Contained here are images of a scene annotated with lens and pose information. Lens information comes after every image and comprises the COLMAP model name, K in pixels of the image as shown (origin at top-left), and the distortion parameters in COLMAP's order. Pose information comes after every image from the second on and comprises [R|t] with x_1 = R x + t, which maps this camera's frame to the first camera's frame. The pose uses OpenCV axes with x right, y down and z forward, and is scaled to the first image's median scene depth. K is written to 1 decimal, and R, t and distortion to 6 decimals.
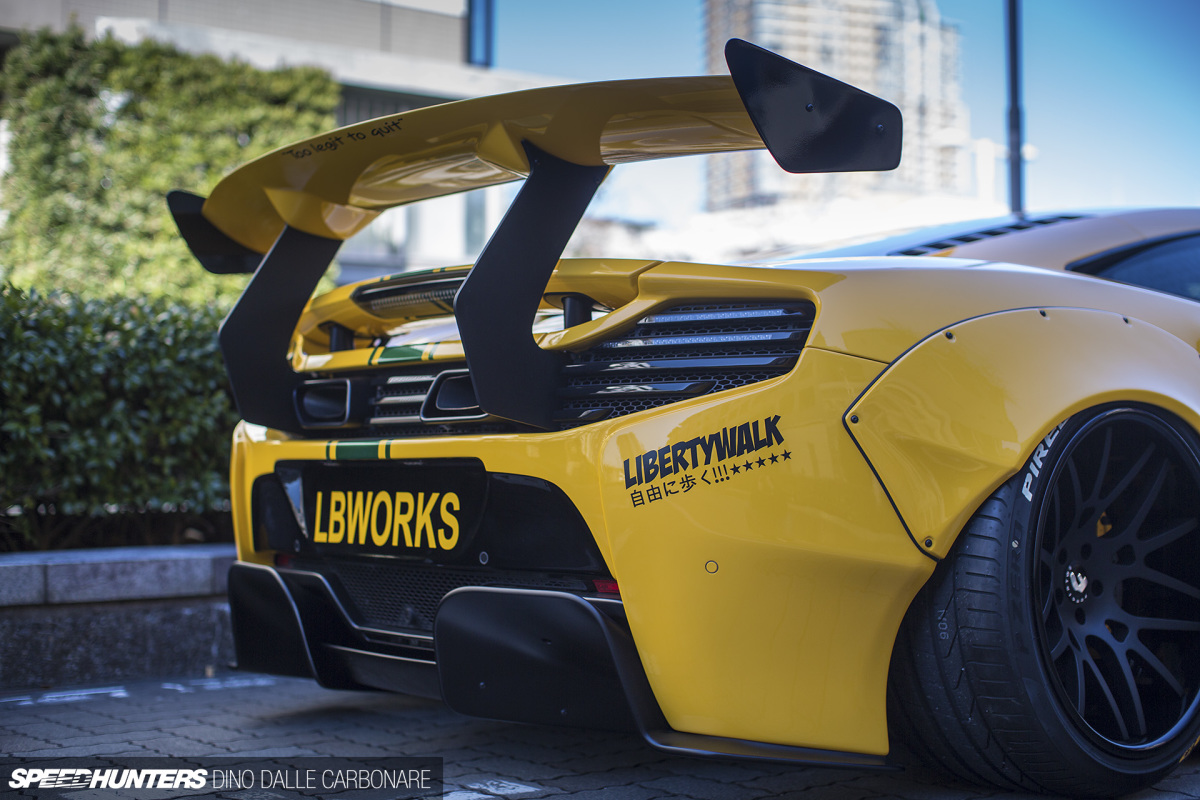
lens RADIAL K [[1728.1, 0, 600.3], [0, 1728.1, 400.5], [0, 0, 1]] dist [-0.090537, 0.000000]
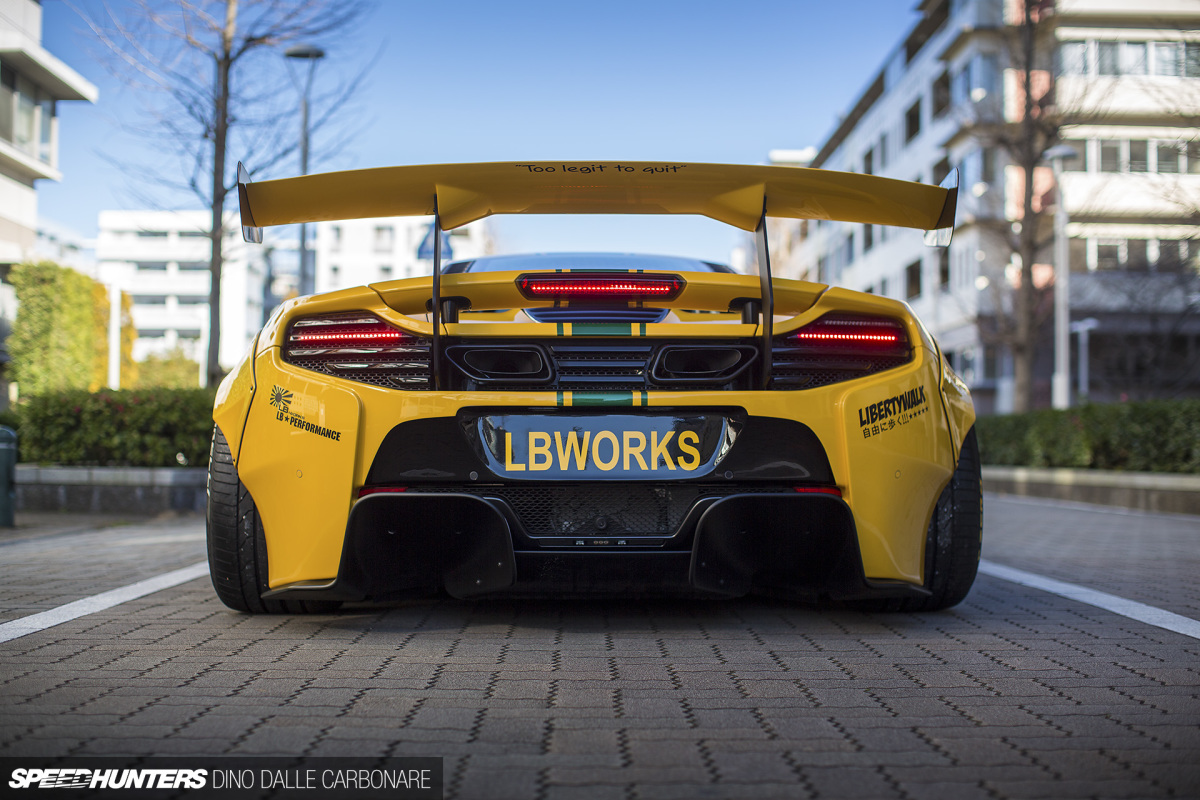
lens RADIAL K [[1728.1, 0, 599.4], [0, 1728.1, 395.6], [0, 0, 1]] dist [-0.090537, 0.000000]
pose [[0.624075, 0.039207, 0.780380, -1.300563], [-0.030389, 0.999203, -0.025898, 0.066223], [-0.780773, -0.007553, 0.624769, 0.172916]]
